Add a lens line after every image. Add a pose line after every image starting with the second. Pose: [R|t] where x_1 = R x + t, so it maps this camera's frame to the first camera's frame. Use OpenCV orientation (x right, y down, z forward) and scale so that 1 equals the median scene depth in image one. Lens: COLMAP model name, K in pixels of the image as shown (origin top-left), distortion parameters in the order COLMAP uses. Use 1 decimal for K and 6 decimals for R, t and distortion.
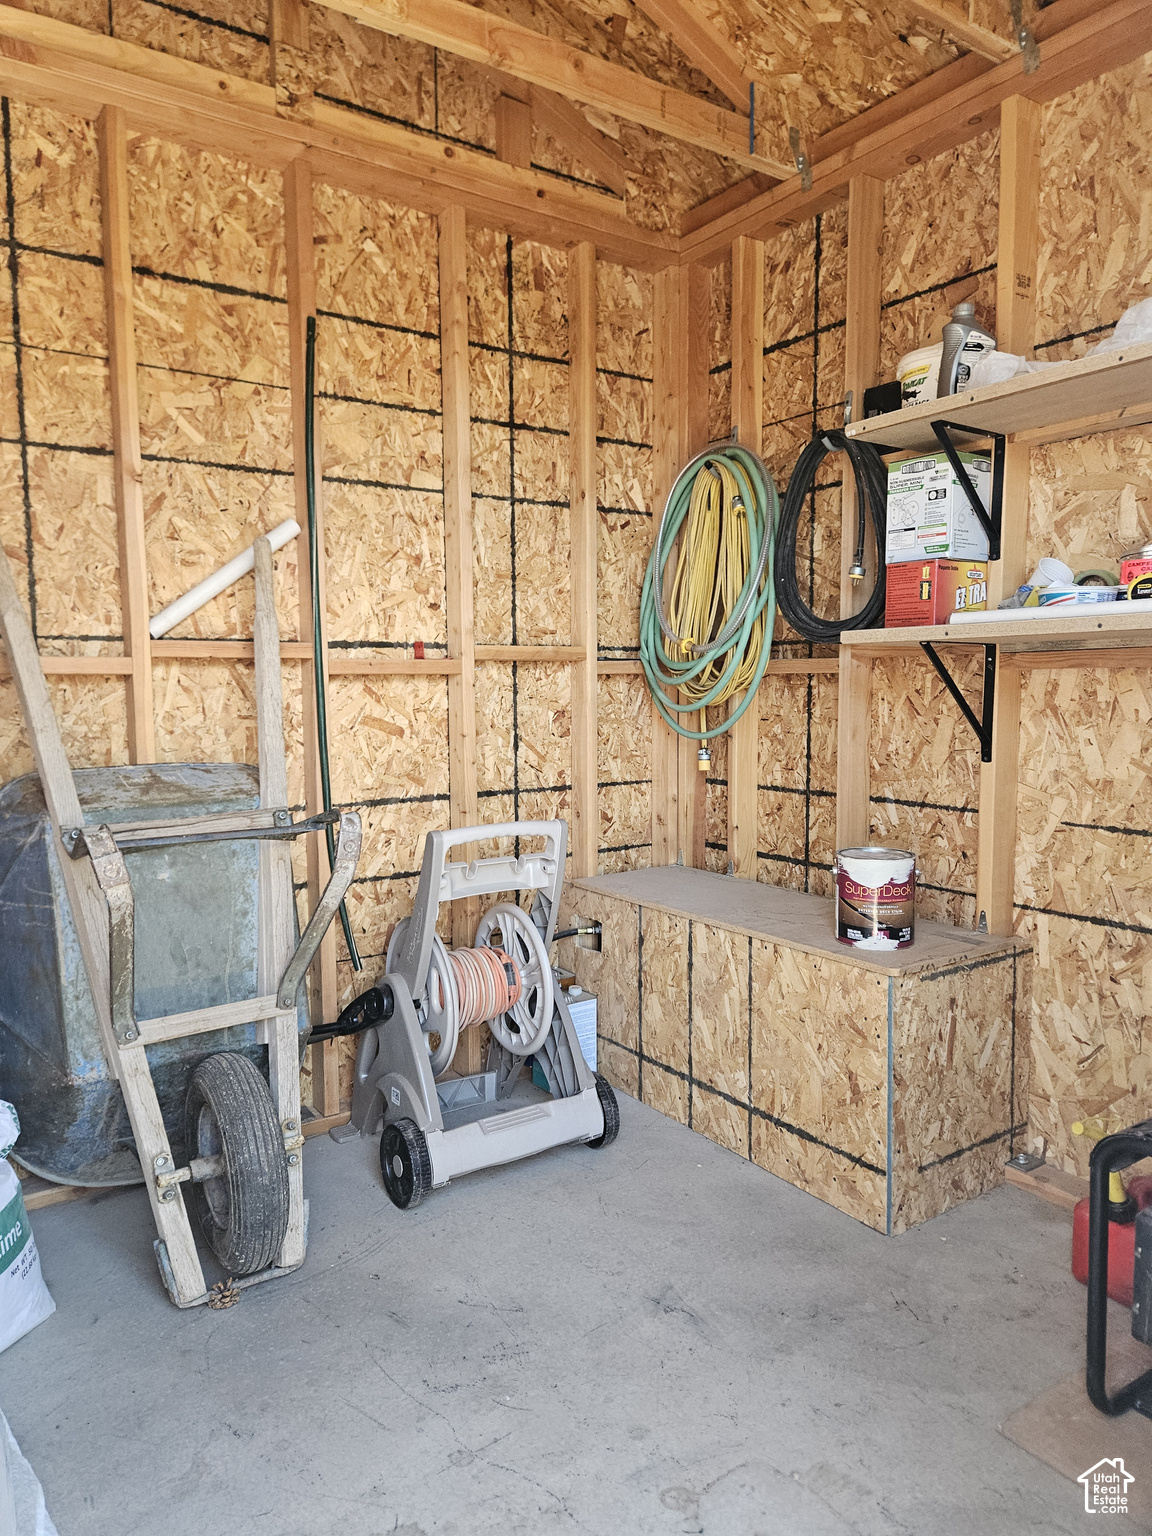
lens RADIAL K [[1055.1, 0, 564.5], [0, 1055.1, 789.3], [0, 0, 1]] dist [0.078367, -0.072467]
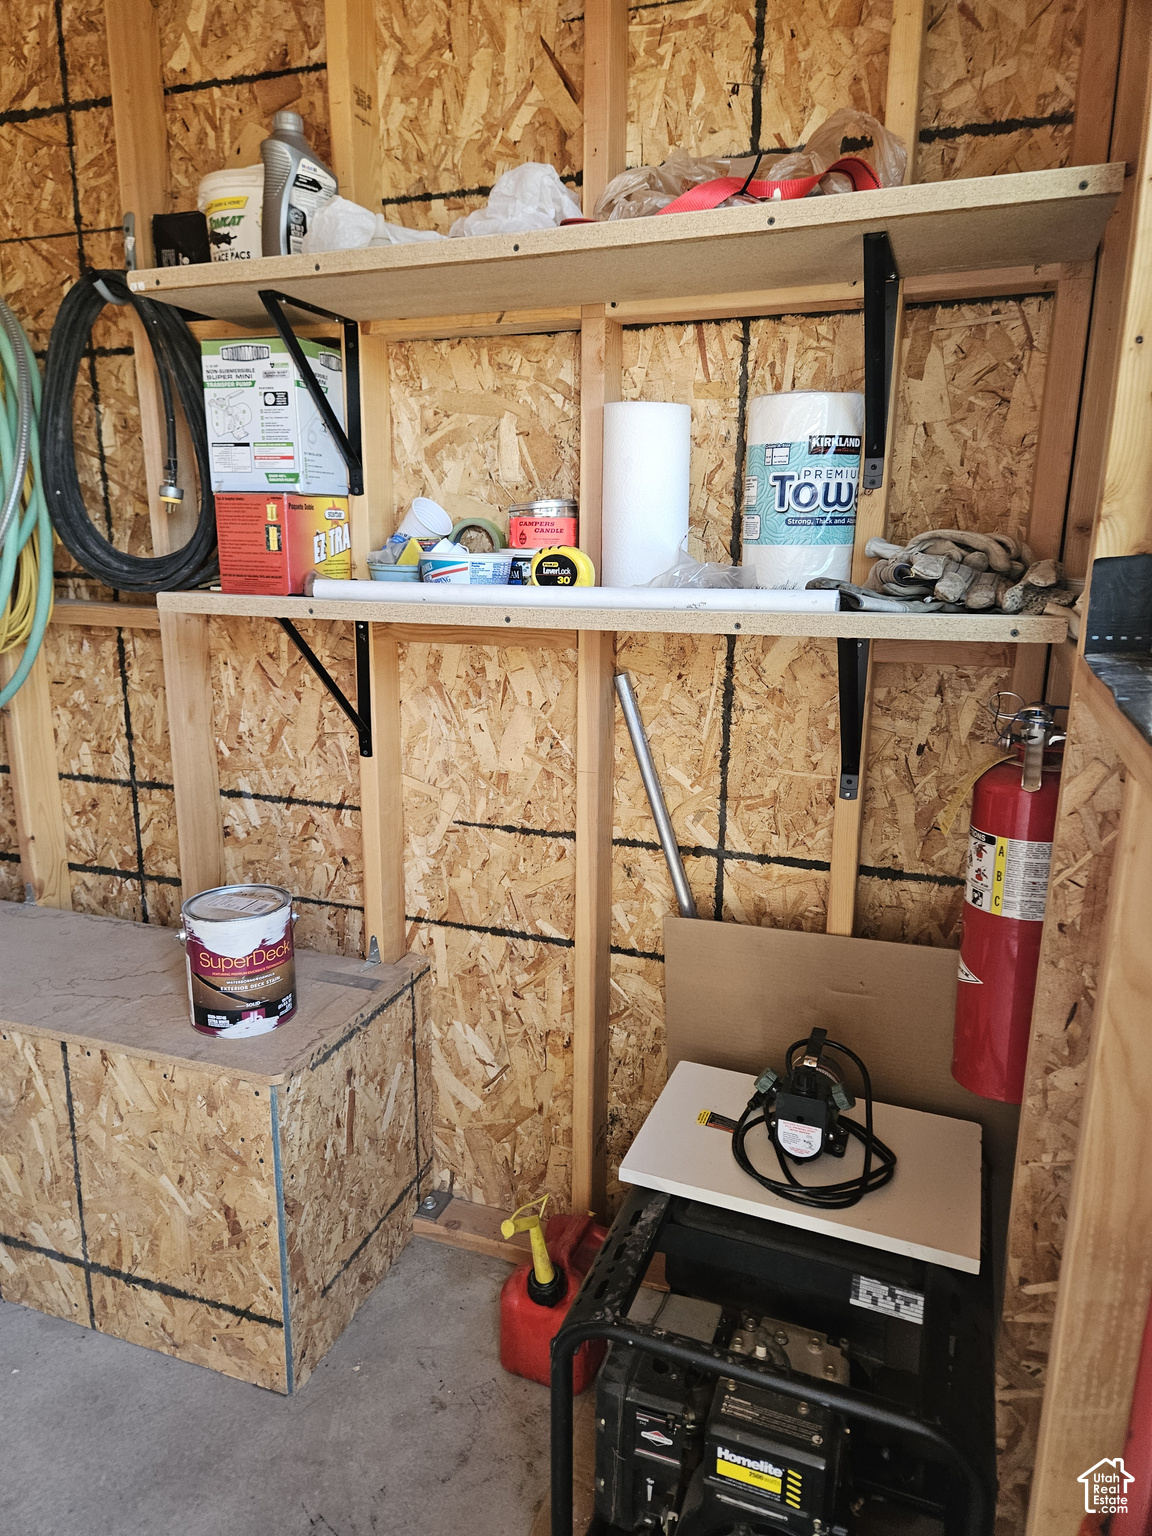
lens RADIAL K [[1055.1, 0, 564.5], [0, 1055.1, 789.3], [0, 0, 1]] dist [0.078367, -0.072467]
pose [[0.823565, -0.118727, 0.554657, 0.079635], [0.040162, 0.987600, 0.151766, -0.115121], [-0.565798, -0.102713, 0.818122, 0.275085]]
